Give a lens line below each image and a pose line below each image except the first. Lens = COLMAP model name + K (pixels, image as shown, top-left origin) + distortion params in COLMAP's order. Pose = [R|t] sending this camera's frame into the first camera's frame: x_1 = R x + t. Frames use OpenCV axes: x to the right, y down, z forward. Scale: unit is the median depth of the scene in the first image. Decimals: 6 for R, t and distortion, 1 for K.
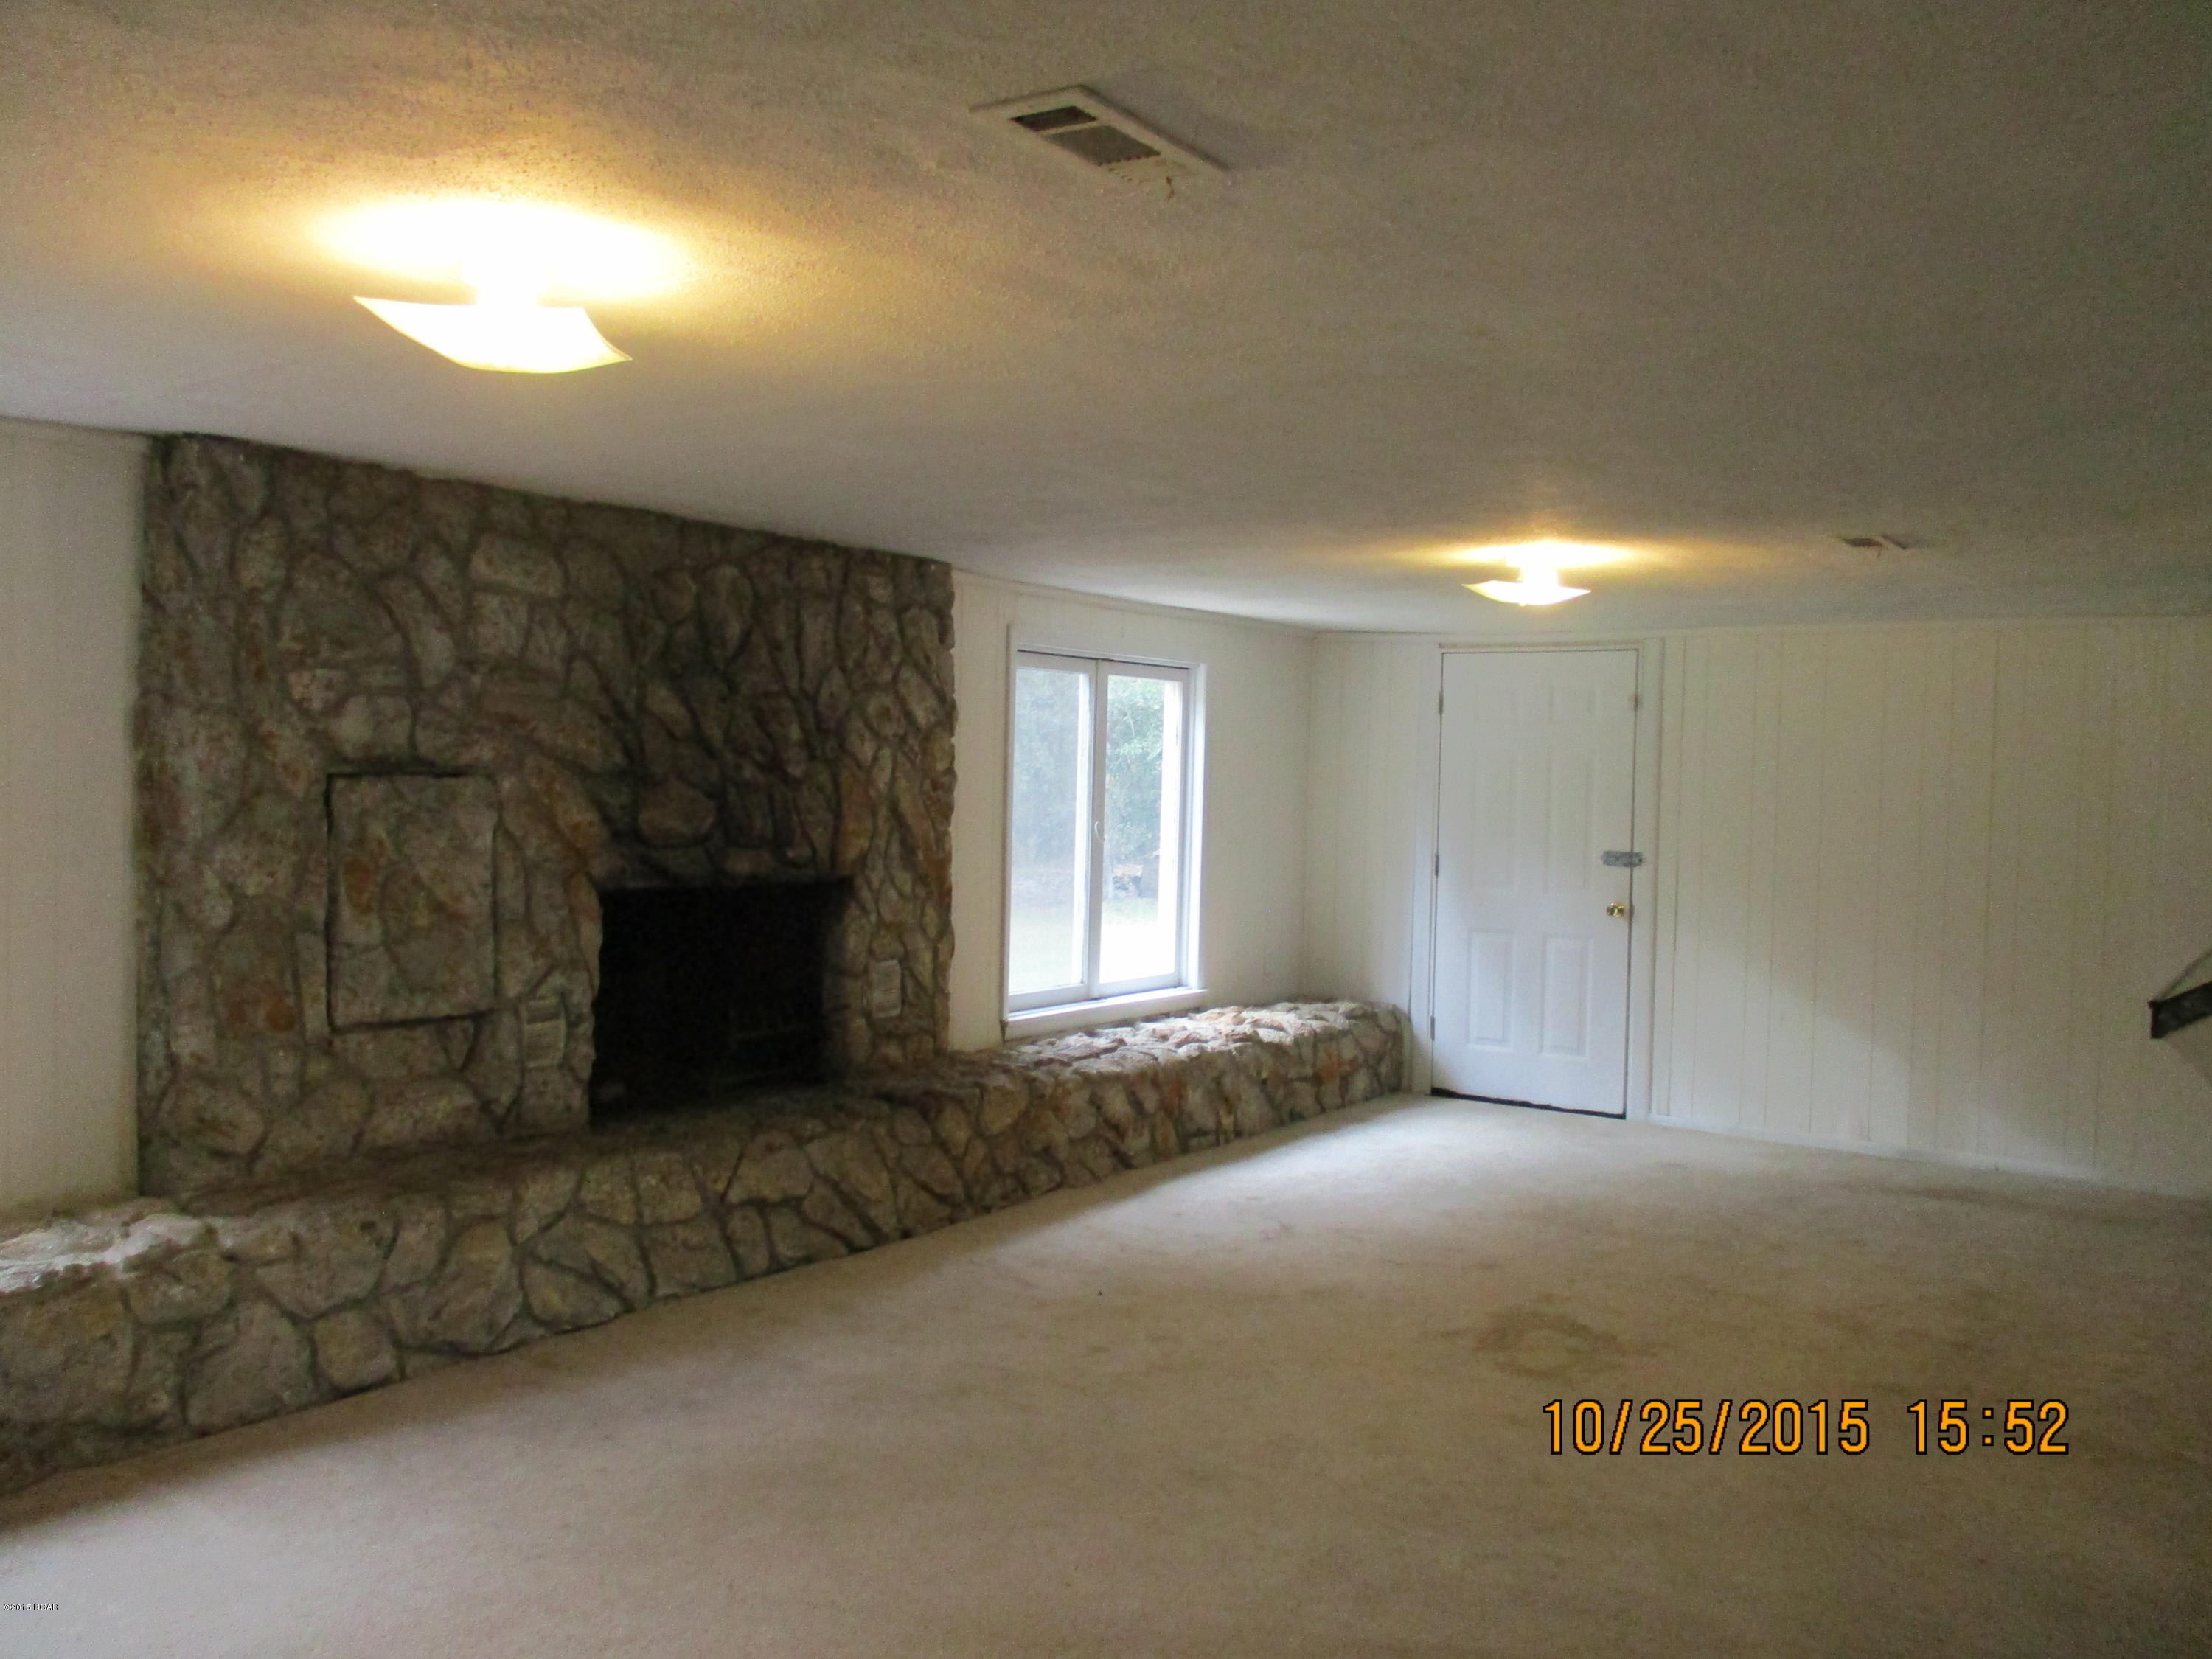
lens RADIAL K [[1830.4, 0, 1106.0], [0, 1830.4, 829.5], [0, 0, 1]] dist [-0.031436, 0.002986]
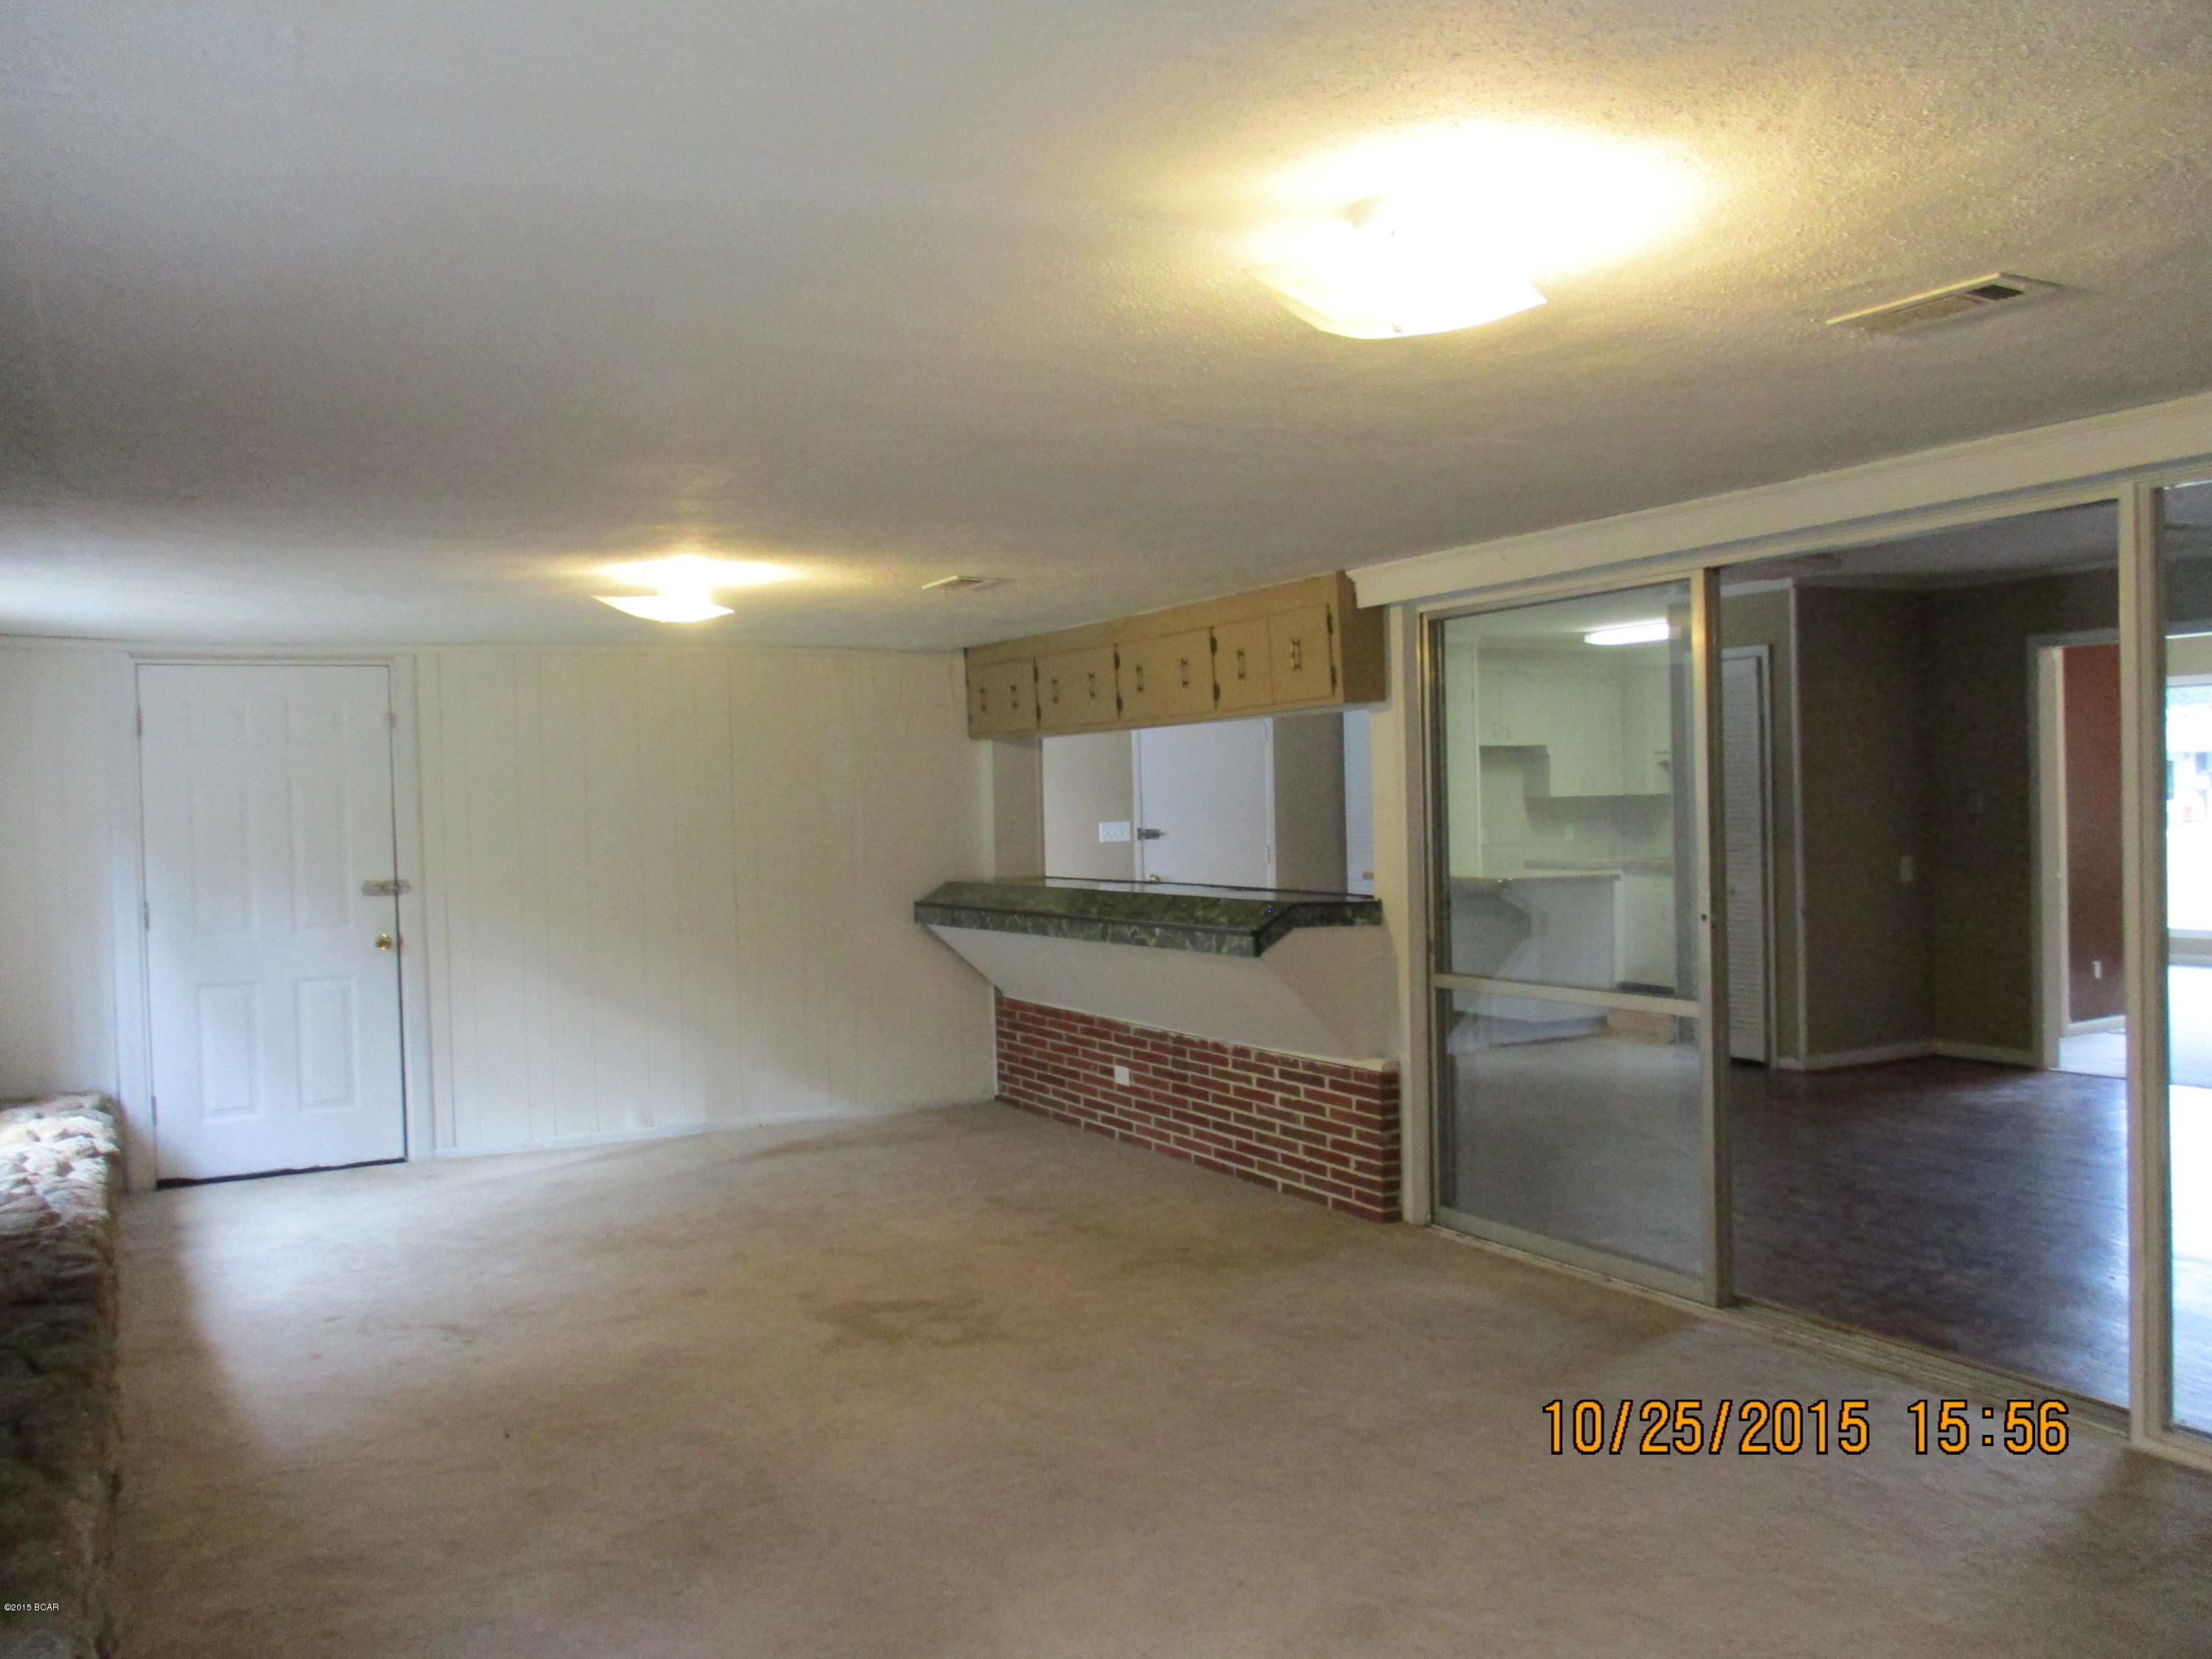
lens RADIAL K [[1830.4, 0, 1106.0], [0, 1830.4, 829.5], [0, 0, 1]] dist [-0.031436, 0.002986]
pose [[0.452792, -0.053312, 0.890021, -0.385460], [0.064723, 0.997543, 0.026826, -0.015062], [-0.889264, 0.045458, 0.455130, 0.242671]]
